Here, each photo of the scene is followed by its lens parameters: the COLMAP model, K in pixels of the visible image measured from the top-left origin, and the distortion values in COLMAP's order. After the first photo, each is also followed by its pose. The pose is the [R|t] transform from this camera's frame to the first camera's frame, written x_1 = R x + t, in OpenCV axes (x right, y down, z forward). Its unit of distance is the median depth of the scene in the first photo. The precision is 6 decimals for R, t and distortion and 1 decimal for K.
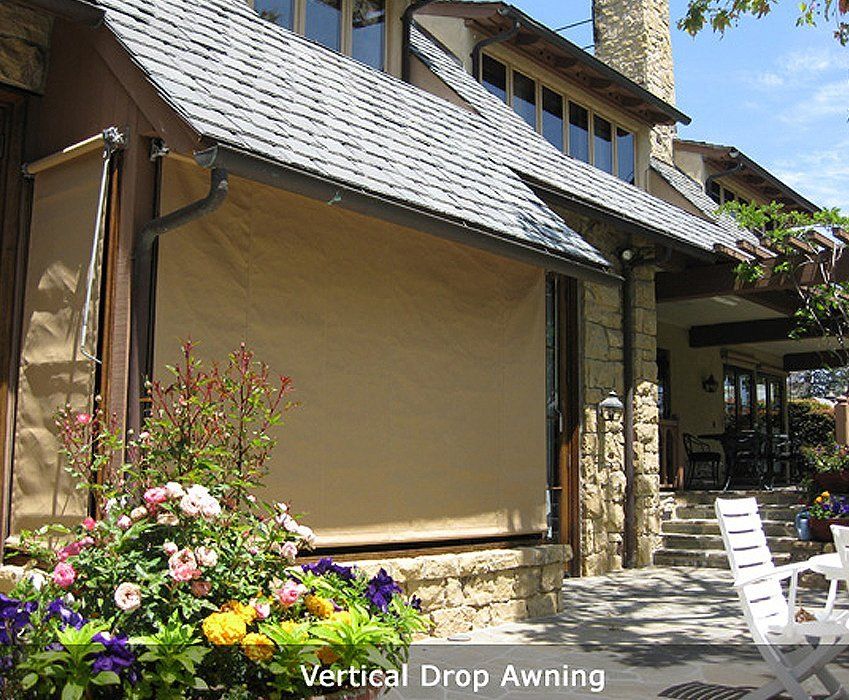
lens RADIAL K [[1009.4, 0, 424.0], [0, 1009.4, 350.1], [0, 0, 1]] dist [-0.148461, 0.000000]
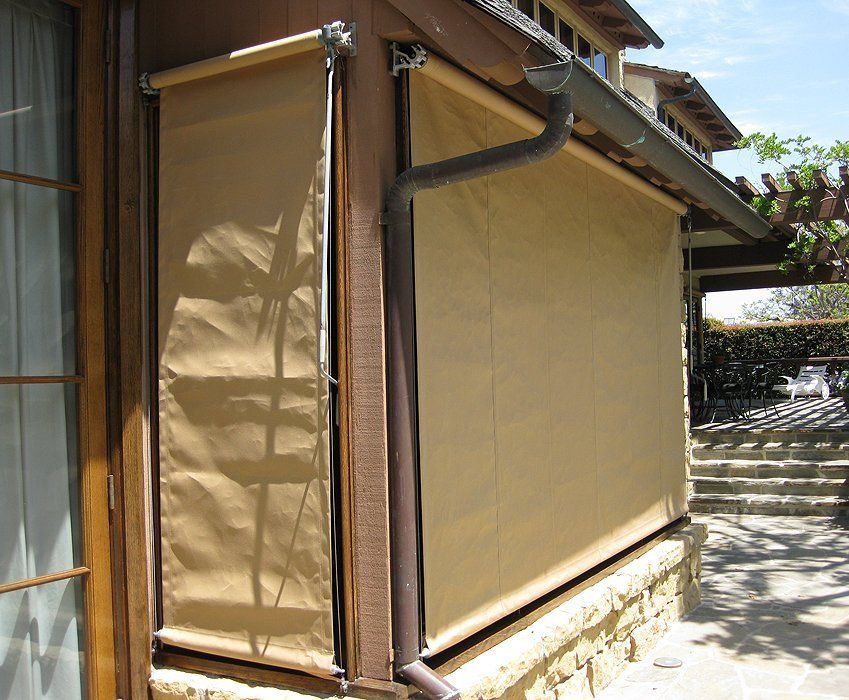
lens RADIAL K [[940.6, 0, 425.1], [0, 940.6, 348.8], [0, 0, 1]] dist [-0.149734, 0.000000]
pose [[0.980512, -0.030100, 0.194141, -0.359146], [0.010745, 0.994931, 0.099988, -0.066305], [-0.196167, -0.095954, 0.975864, 0.349948]]
